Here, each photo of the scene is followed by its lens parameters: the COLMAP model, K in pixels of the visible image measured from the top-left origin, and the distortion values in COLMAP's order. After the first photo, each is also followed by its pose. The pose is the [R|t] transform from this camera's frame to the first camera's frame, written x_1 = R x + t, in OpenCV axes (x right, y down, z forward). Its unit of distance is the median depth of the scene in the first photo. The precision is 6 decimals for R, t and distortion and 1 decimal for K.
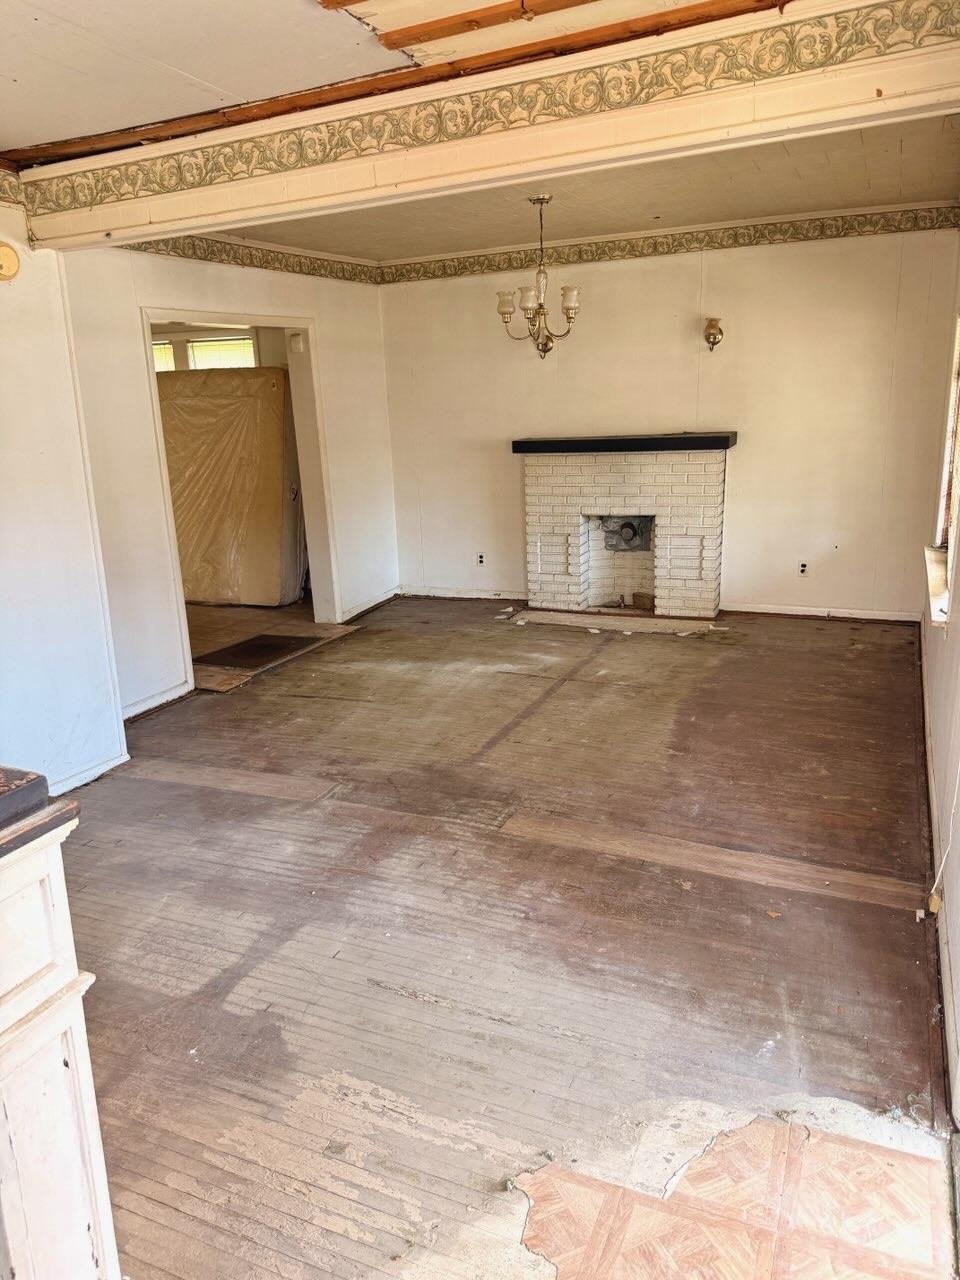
lens RADIAL K [[899.7, 0, 475.7], [0, 899.7, 631.7], [0, 0, 1]] dist [0.006790, -0.001757]
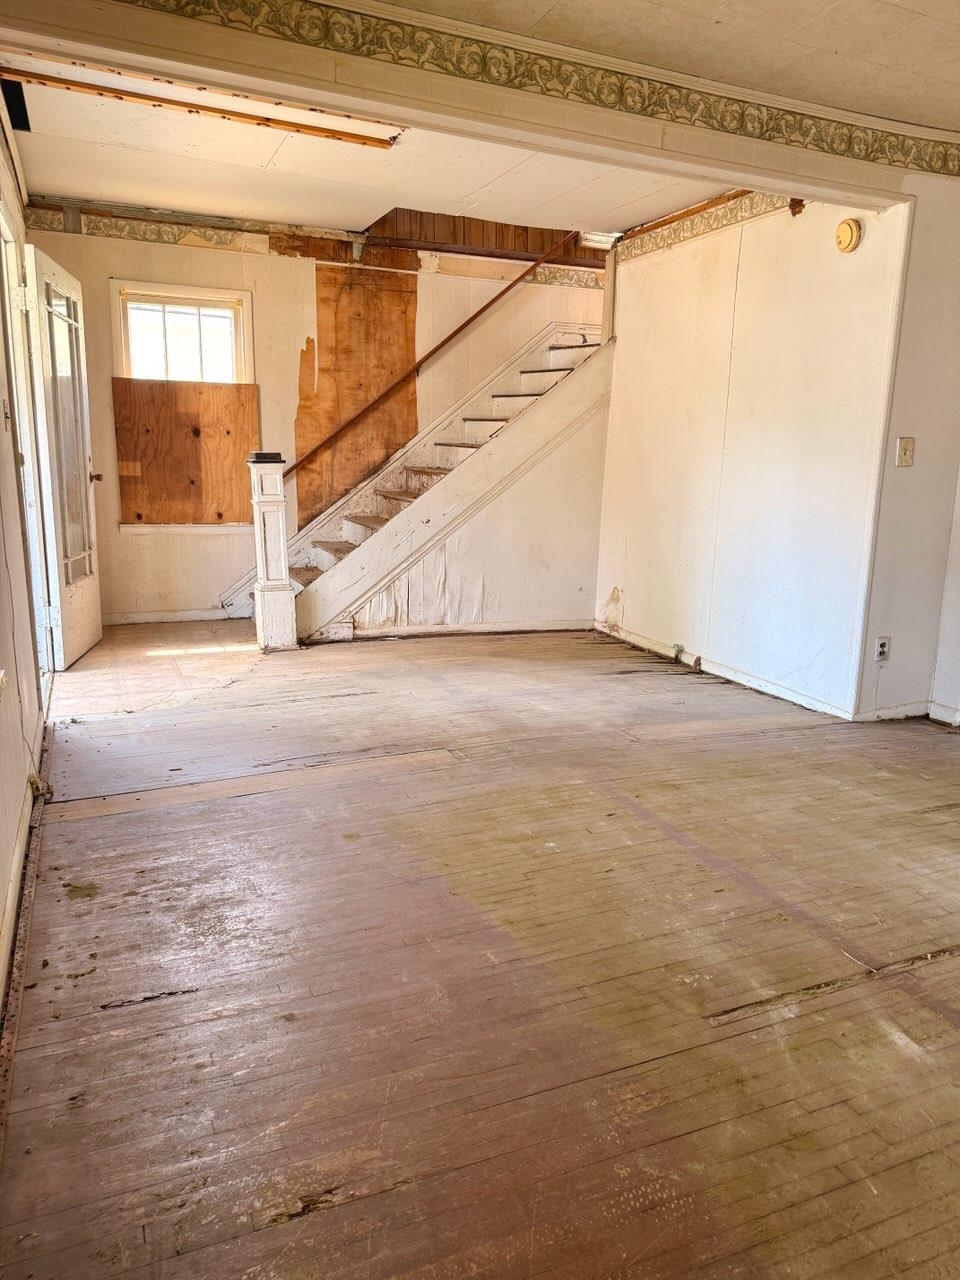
lens RADIAL K [[901.5, 0, 480.0], [0, 901.5, 640.0], [0, 0, 1]] dist [0.001650, -0.003877]
pose [[-0.685624, 0.166281, -0.708710, 0.514093], [-0.167223, 0.911551, 0.375648, -0.214532], [0.708489, 0.376066, -0.597175, 1.130651]]
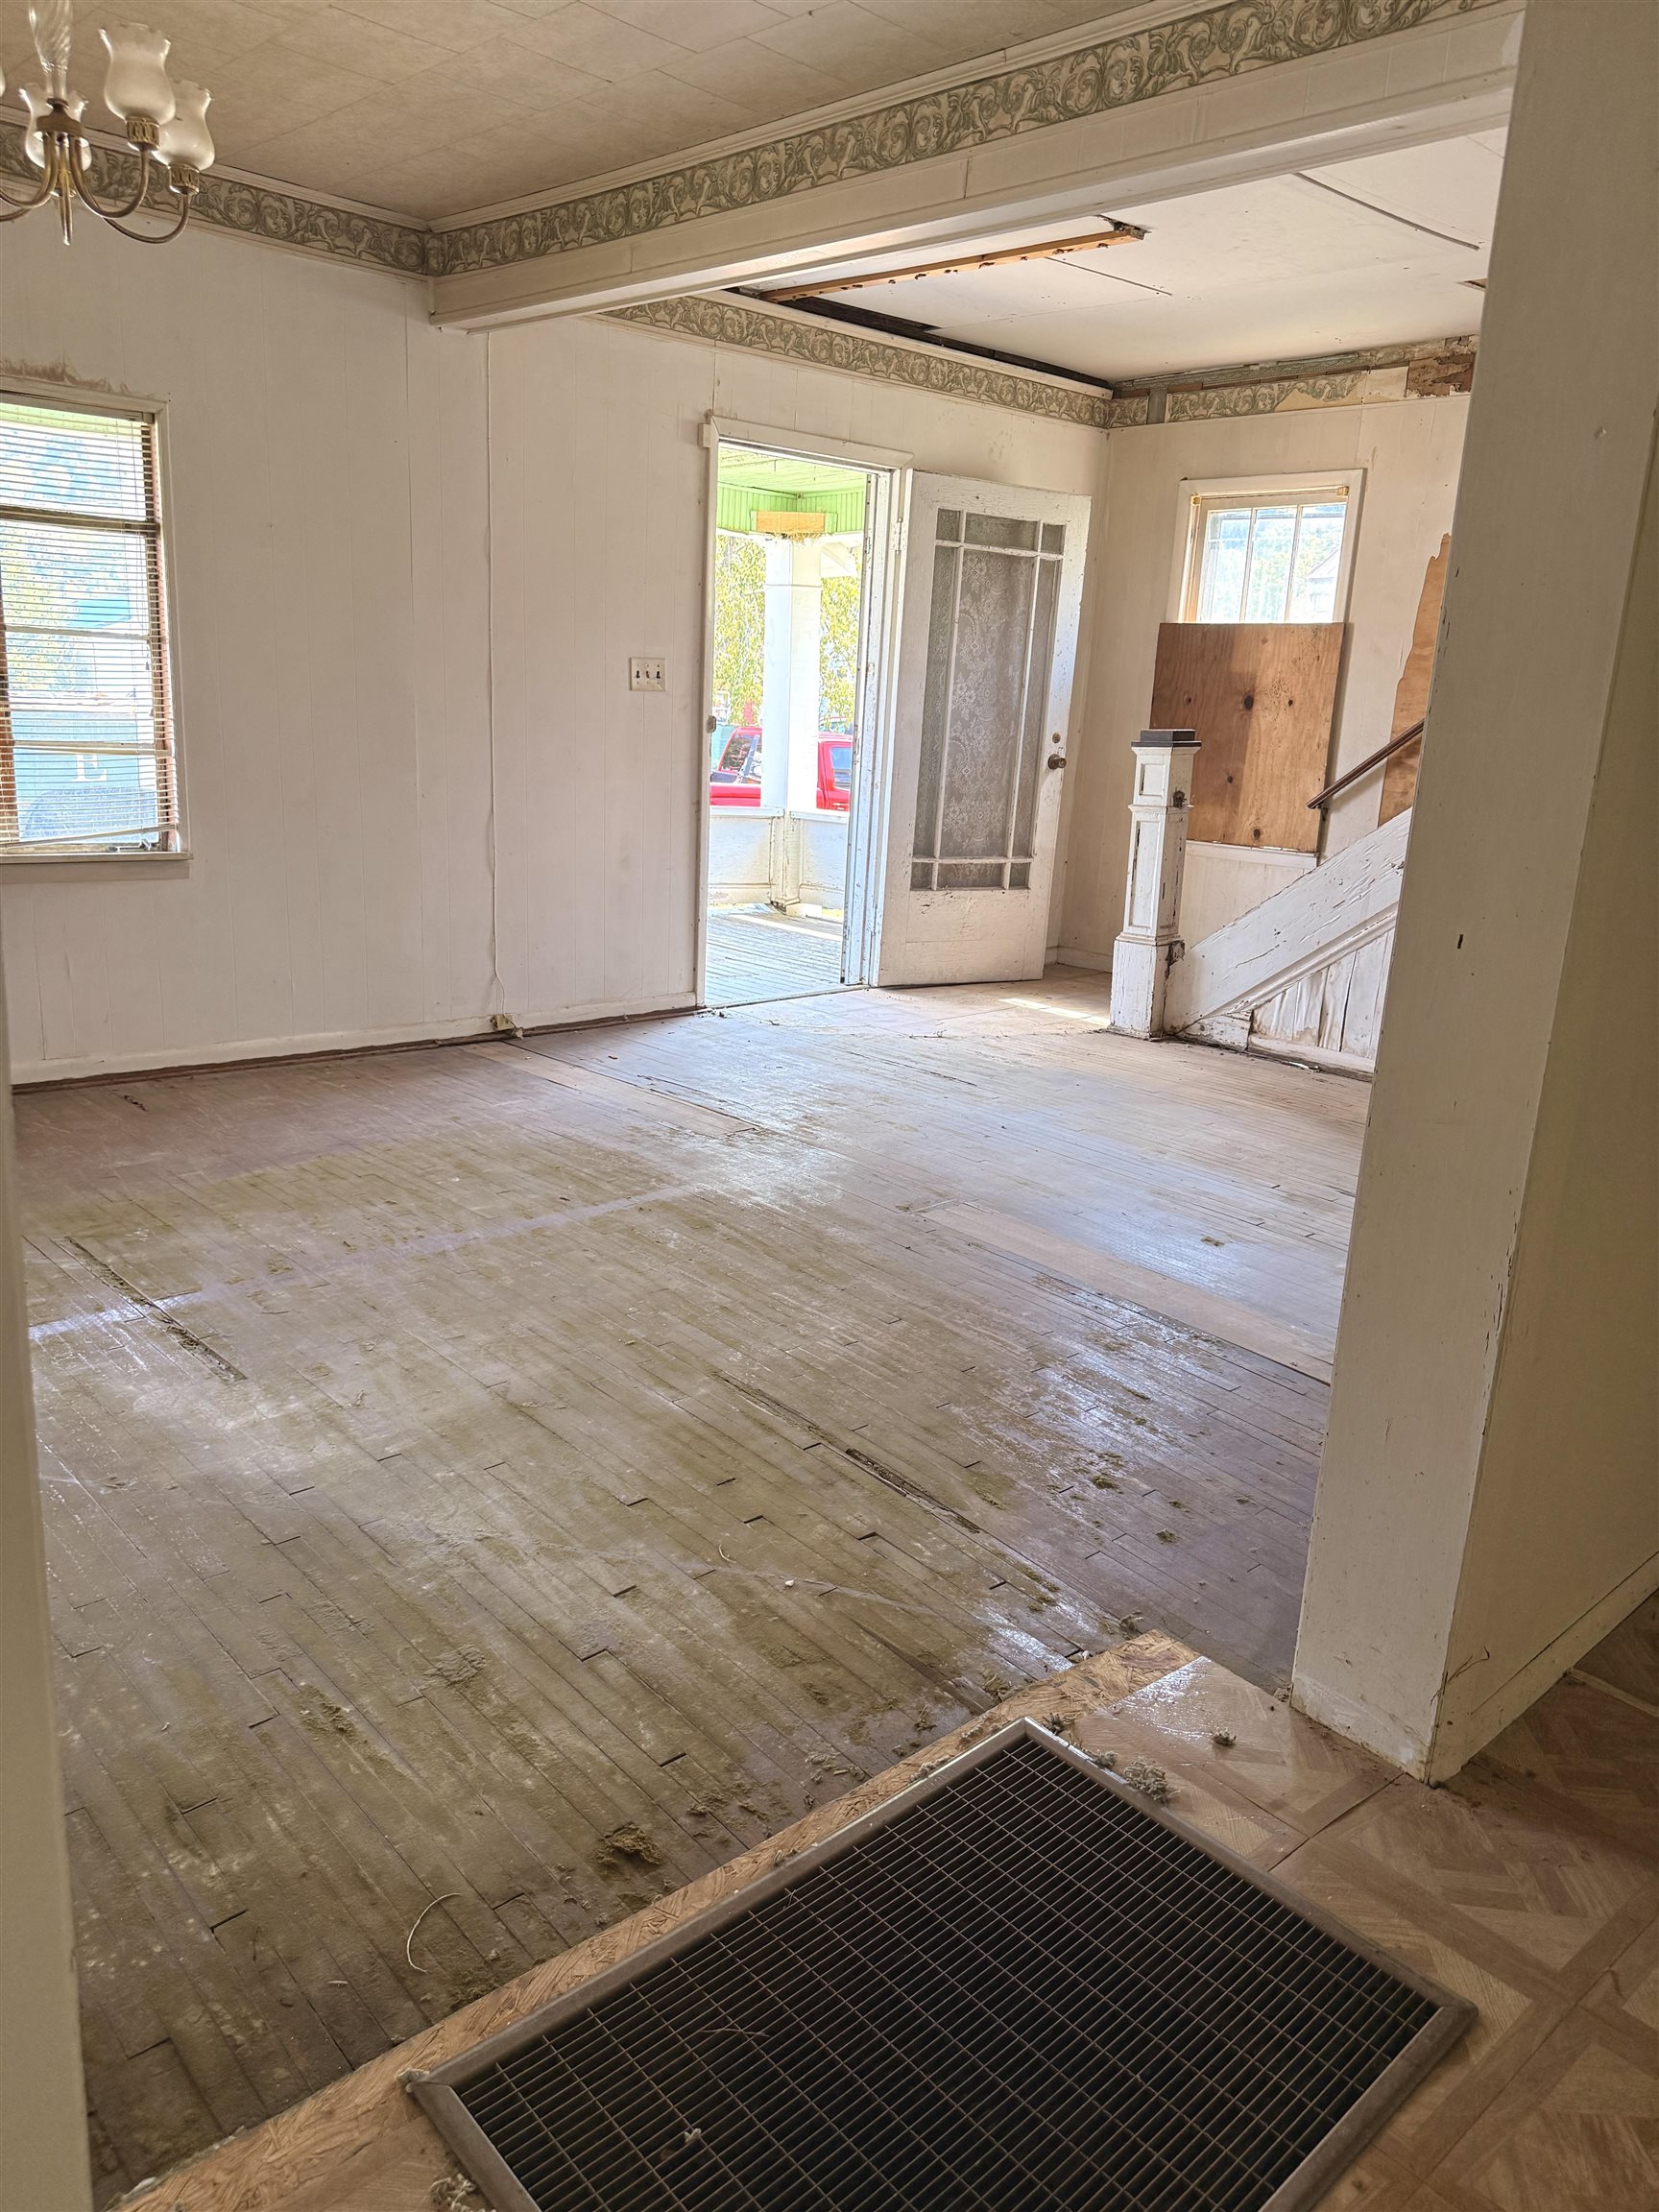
lens RADIAL K [[1554.9, 0, 822.0], [0, 1554.9, 1091.6], [0, 0, 1]] dist [0.006790, -0.001757]
pose [[-0.920793, -0.105721, 0.375452, -0.369584], [0.076962, 0.894400, 0.440596, -0.275327], [-0.382384, 0.434593, -0.815421, 1.439617]]
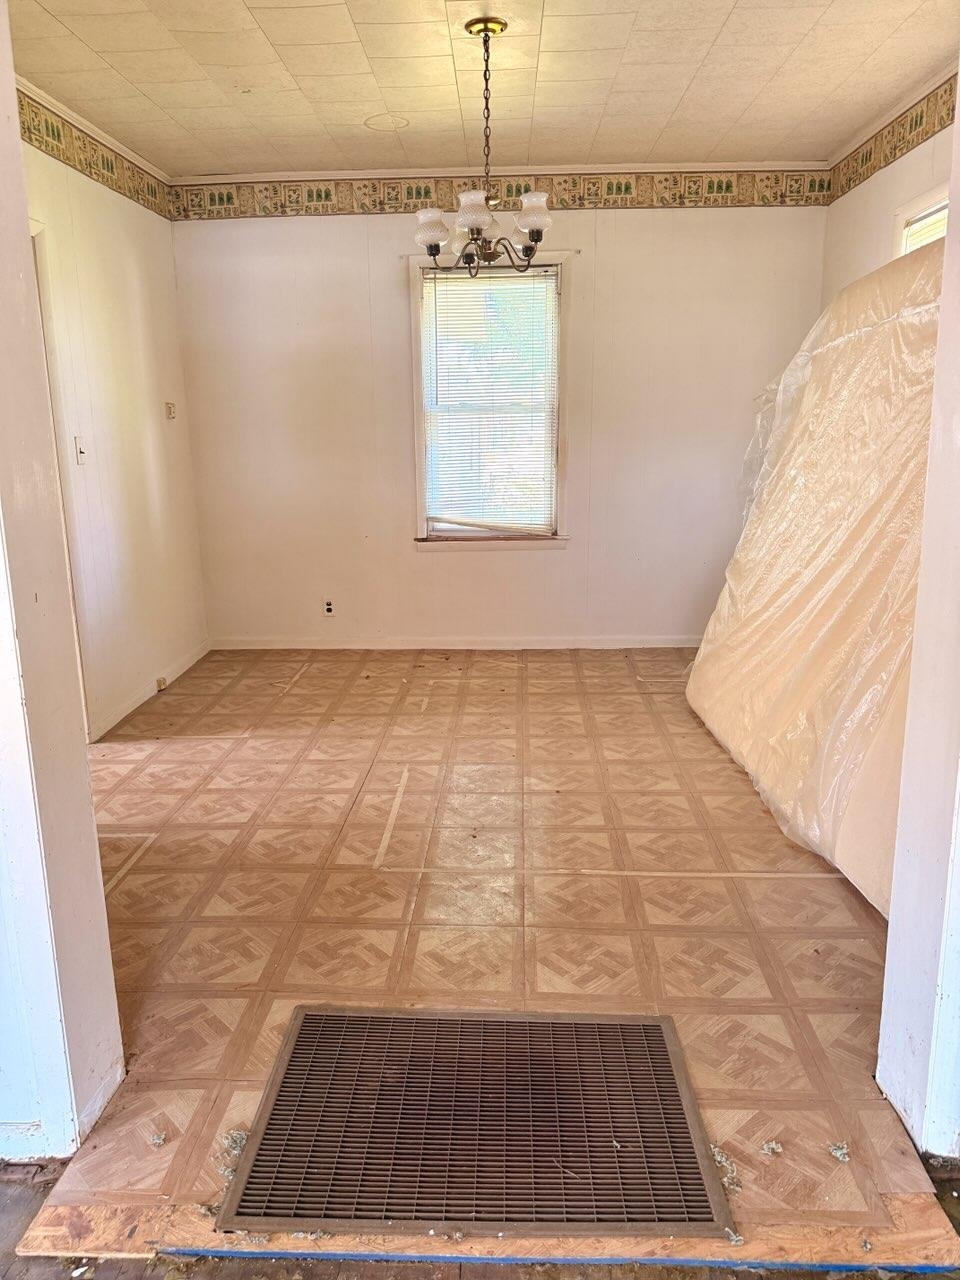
lens RADIAL K [[899.7, 0, 475.7], [0, 899.7, 631.7], [0, 0, 1]] dist [0.006790, -0.001757]
pose [[0.387060, 0.223200, -0.894632, -0.019639], [-0.225935, 0.963639, 0.142666, -0.208065], [0.893945, 0.146909, 0.423415, 1.080554]]
